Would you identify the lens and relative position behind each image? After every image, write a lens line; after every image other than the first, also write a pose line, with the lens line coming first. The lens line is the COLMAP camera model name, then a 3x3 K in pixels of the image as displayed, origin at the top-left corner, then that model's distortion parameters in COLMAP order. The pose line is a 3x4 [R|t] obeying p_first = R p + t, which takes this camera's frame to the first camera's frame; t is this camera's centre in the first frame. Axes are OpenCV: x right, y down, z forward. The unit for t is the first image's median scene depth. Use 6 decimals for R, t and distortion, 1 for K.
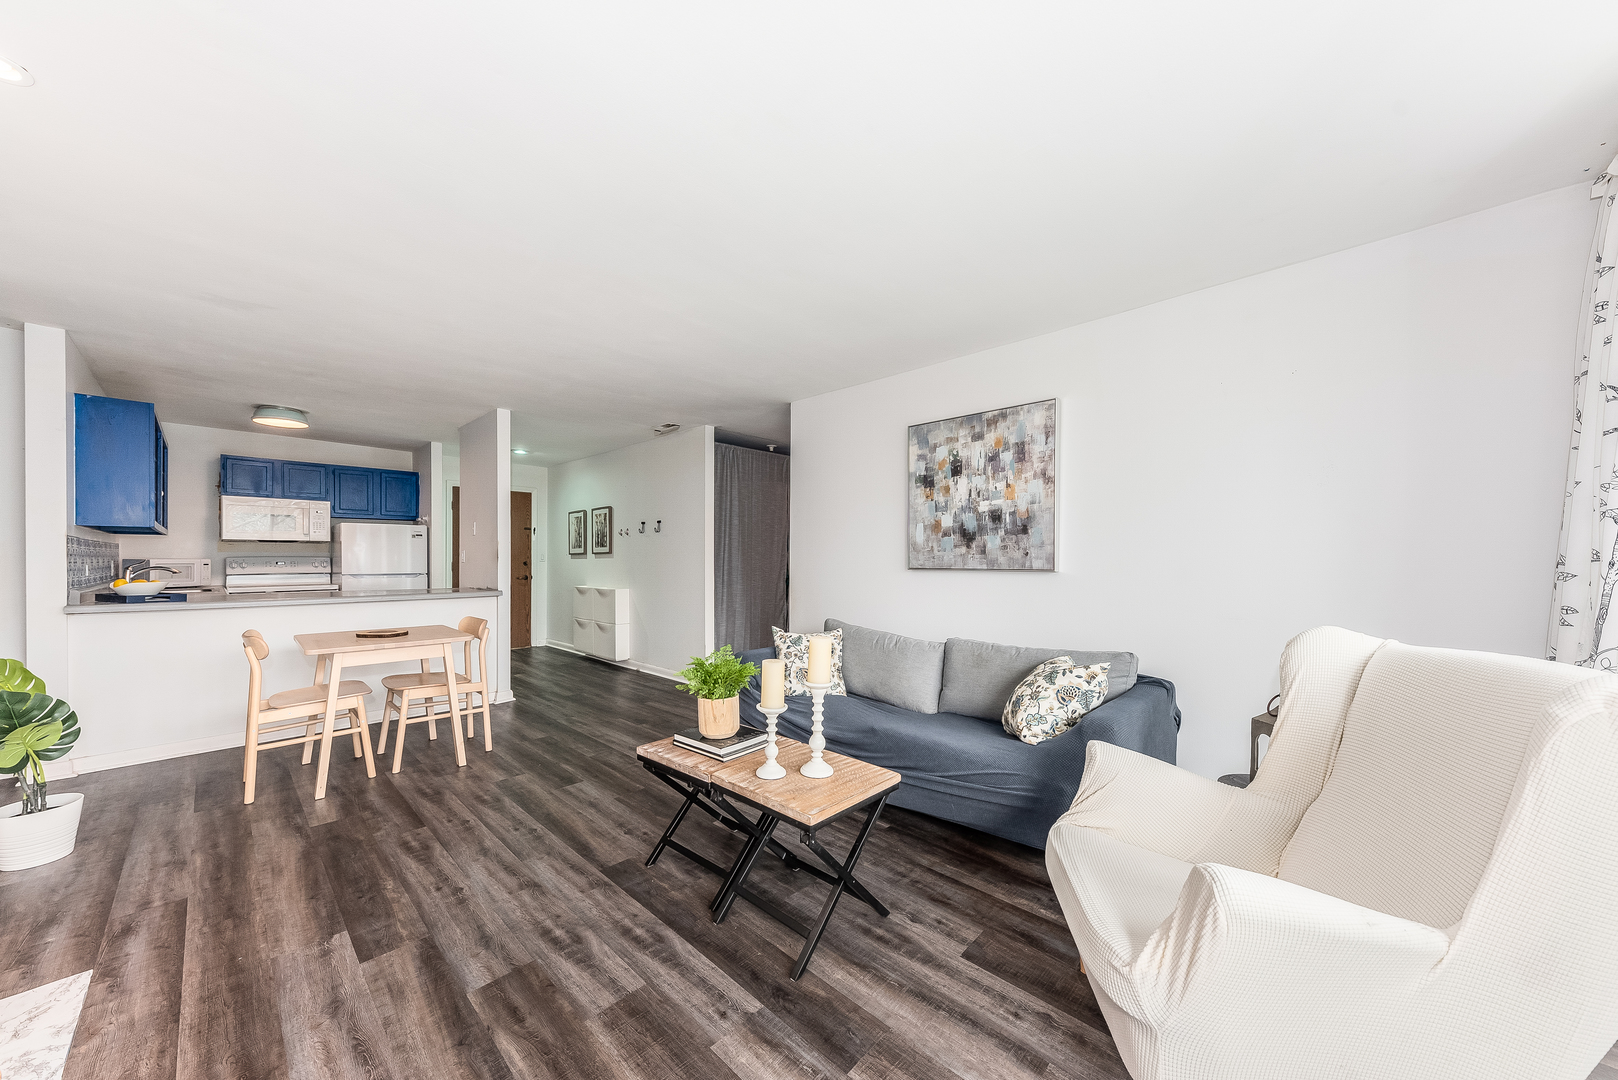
lens RADIAL K [[558.1, 0, 802.9], [0, 558.1, 562.5], [0, 0, 1]] dist [0.000923, 0.000115]
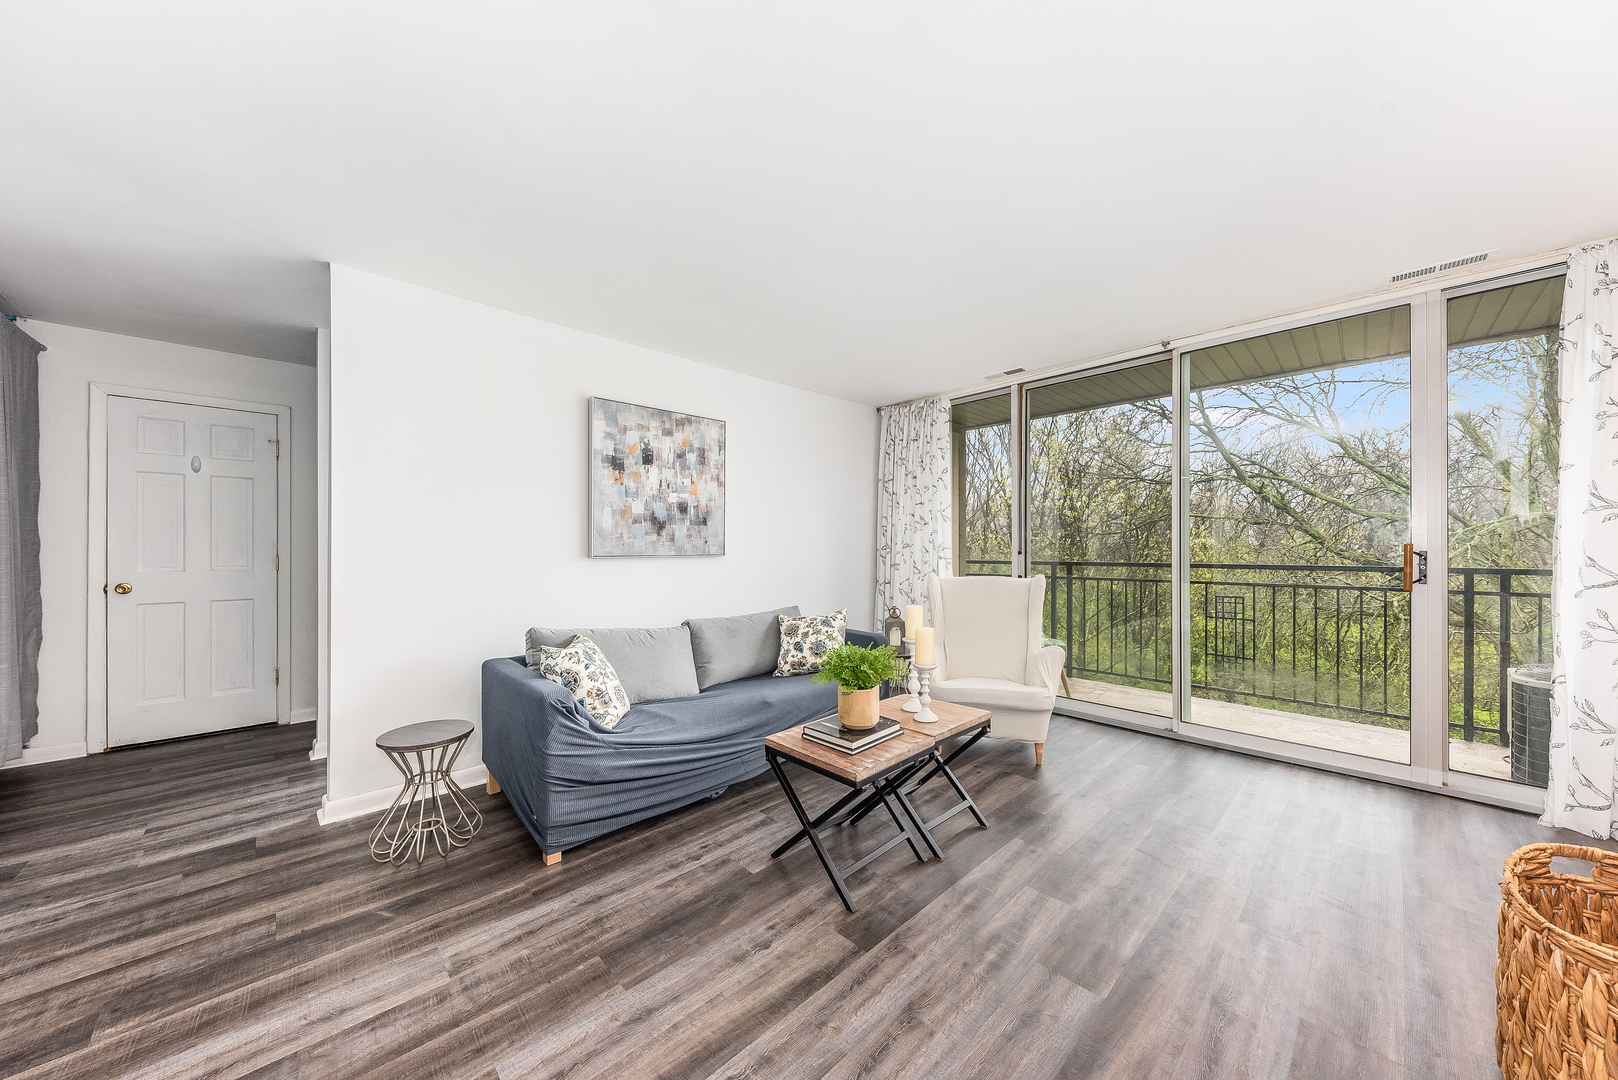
lens RADIAL K [[555.4, 0, 806.9], [0, 555.4, 544.1], [0, 0, 1]] dist [0.001378, 0.000217]
pose [[0.050475, 0.006488, 0.998704, -0.761635], [0.008756, 0.999938, -0.006939, -0.000629], [-0.998687, 0.009095, 0.050415, 0.699928]]
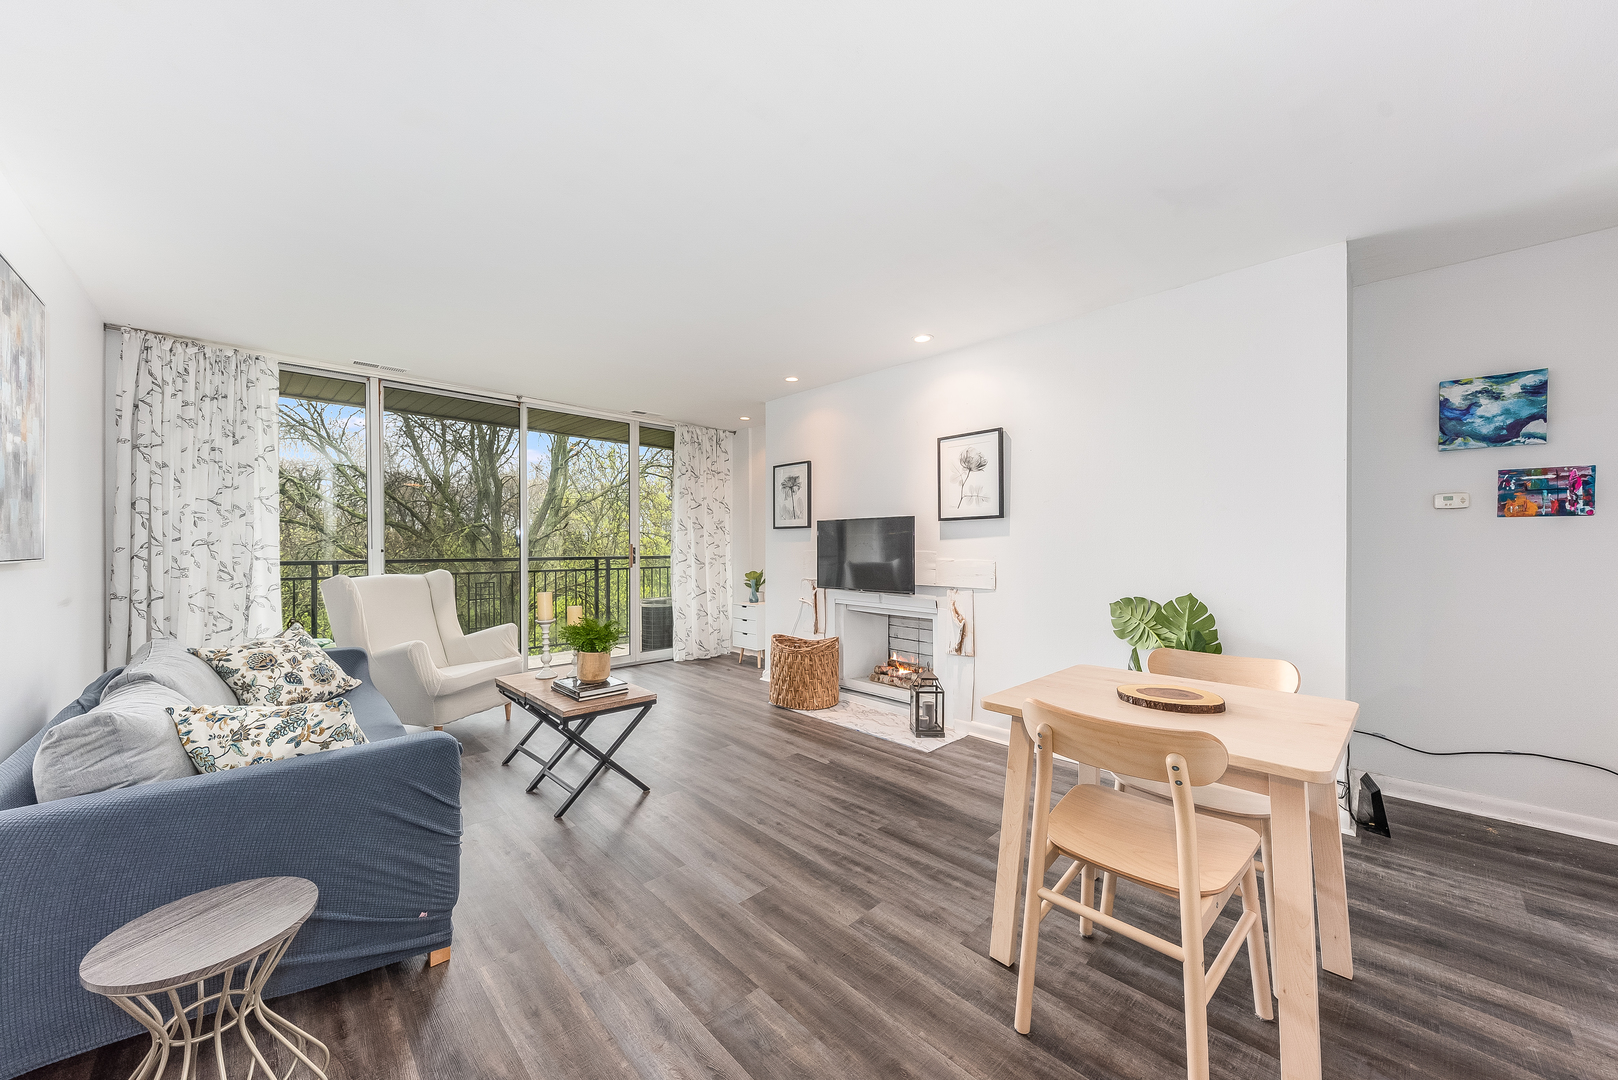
lens RADIAL K [[570.0, 0, 793.4], [0, 570.0, 548.7], [0, 0, 1]] dist [0.000841, 0.000024]
pose [[-0.998210, -0.002200, 0.059767, -0.463042], [-0.001513, 0.999932, 0.011531, -0.007318], [-0.059788, 0.011420, -0.998146, 1.535850]]
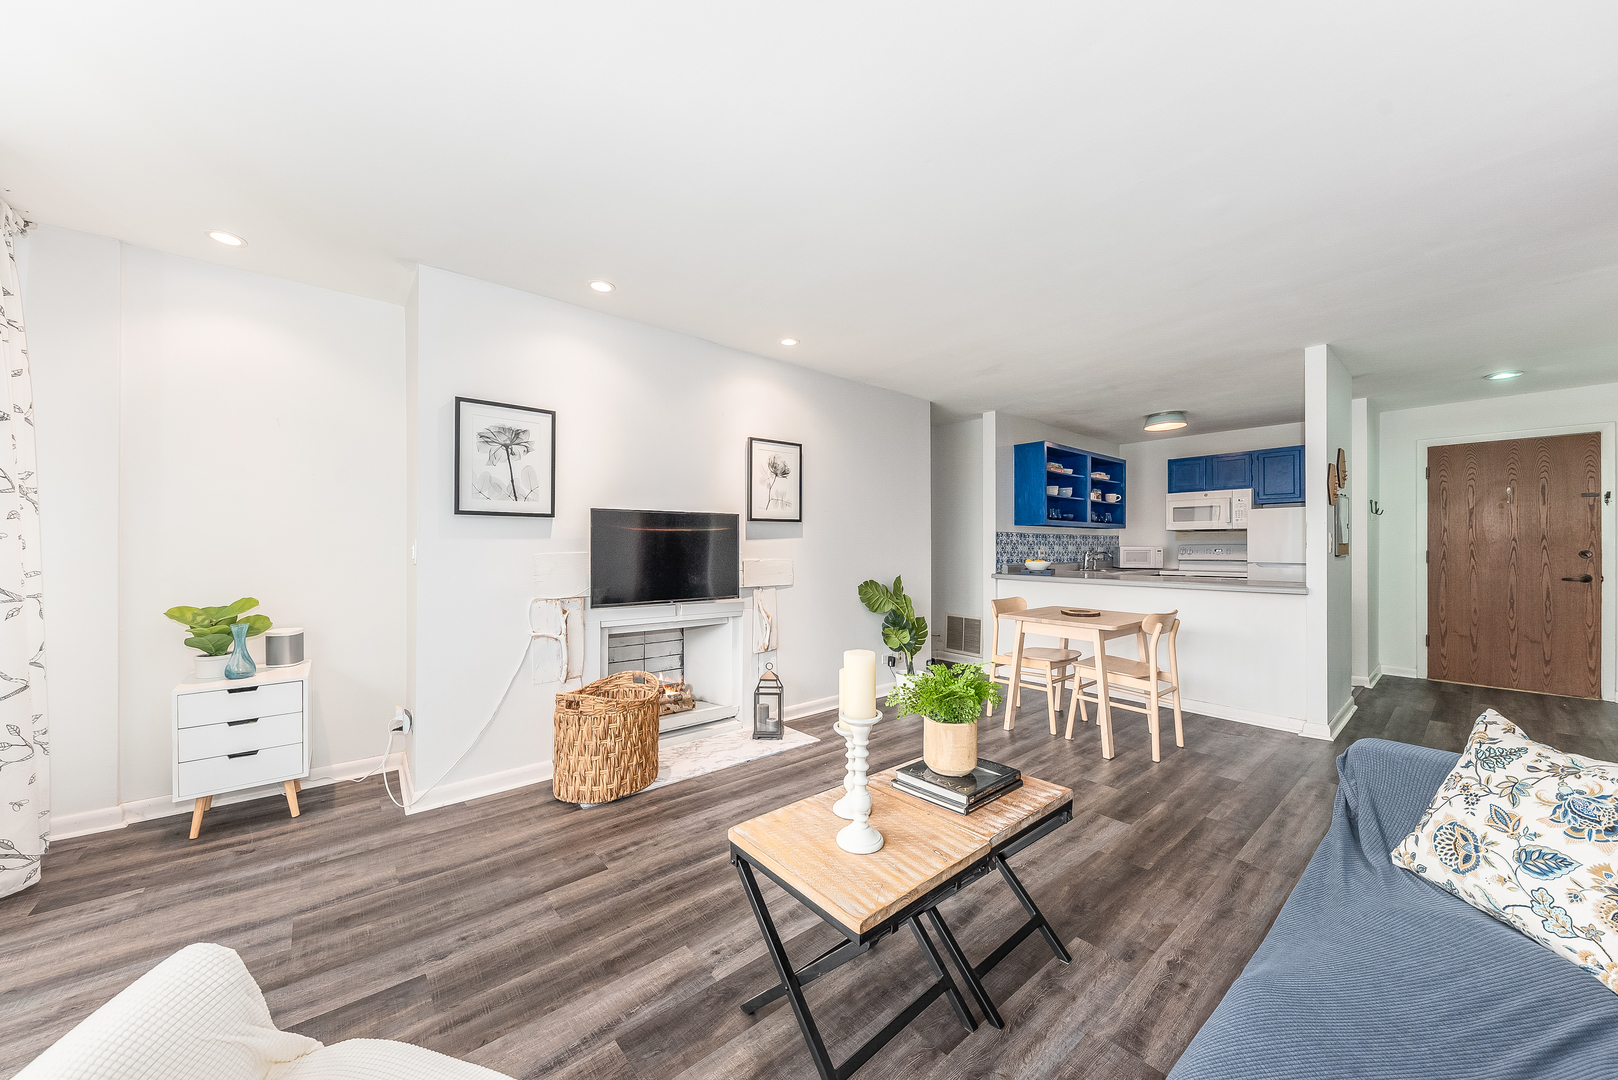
lens RADIAL K [[574.8, 0, 805.1], [0, 574.8, 542.9], [0, 0, 1]] dist [-0.001352, -0.000272]
pose [[-0.114336, -0.007439, -0.993414, 0.450230], [-0.008224, 0.999945, -0.006542, 0.000259], [0.993408, 0.007422, -0.114391, 0.598515]]
